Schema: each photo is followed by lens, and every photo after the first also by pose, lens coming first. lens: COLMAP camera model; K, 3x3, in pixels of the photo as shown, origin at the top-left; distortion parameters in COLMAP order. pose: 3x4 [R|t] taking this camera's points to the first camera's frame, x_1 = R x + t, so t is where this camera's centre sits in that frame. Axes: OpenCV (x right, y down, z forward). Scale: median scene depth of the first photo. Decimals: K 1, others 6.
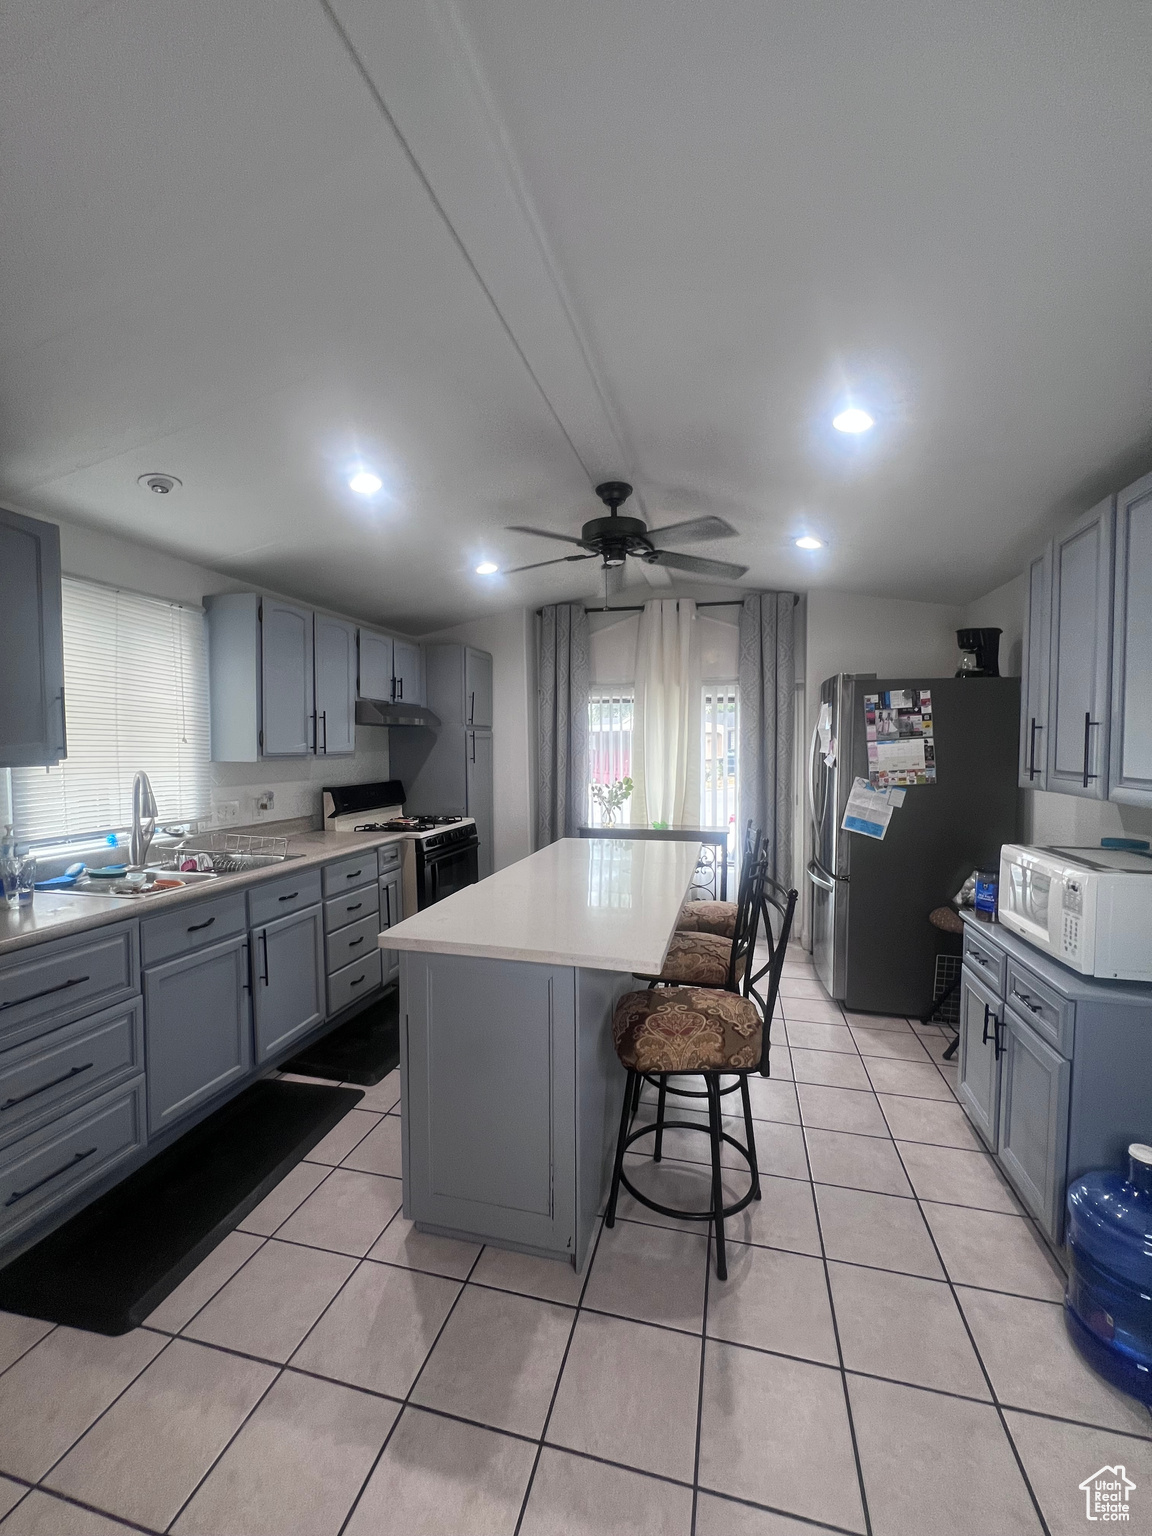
lens RADIAL K [[617.6, 0, 578.4], [0, 617.6, 766.9], [0, 0, 1]] dist [-0.002785, -0.000562]
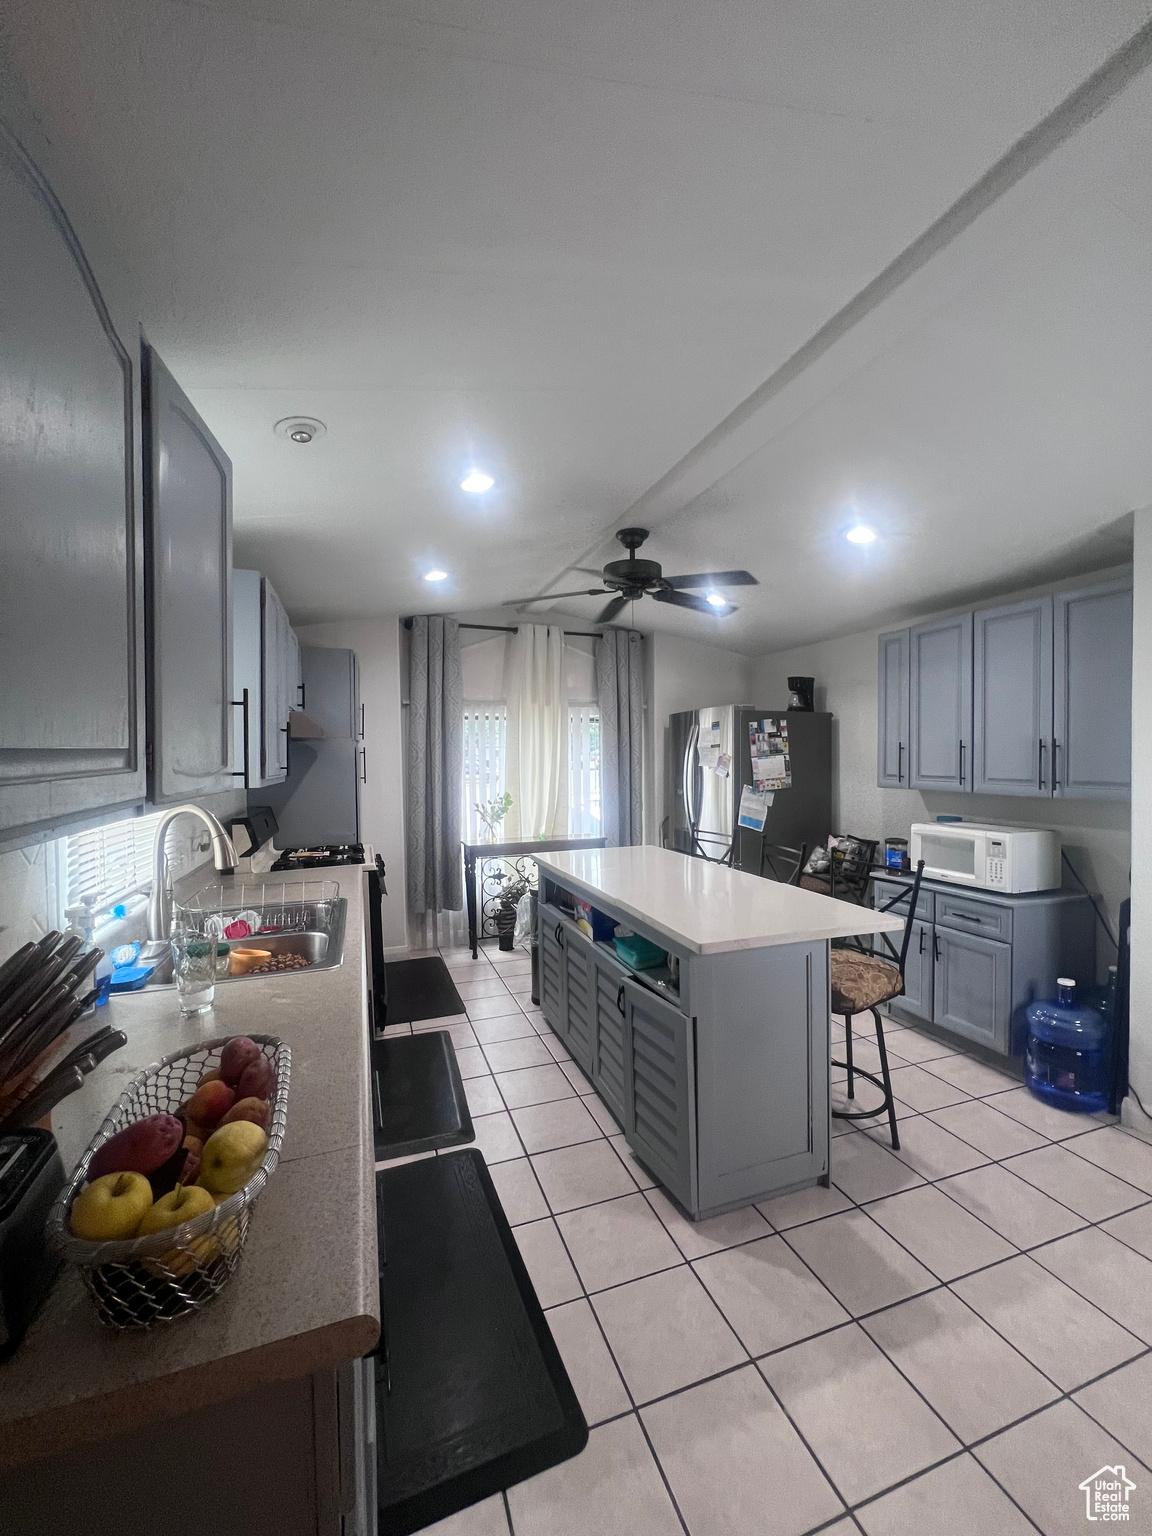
lens RADIAL K [[617.6, 0, 577.8], [0, 617.6, 766.3], [0, 0, 1]] dist [-0.002785, -0.000562]
pose [[0.828330, -0.013154, 0.560086, -0.579535], [0.027092, 0.999495, -0.016594, -0.010387], [-0.559585, 0.028919, 0.828269, 0.121574]]
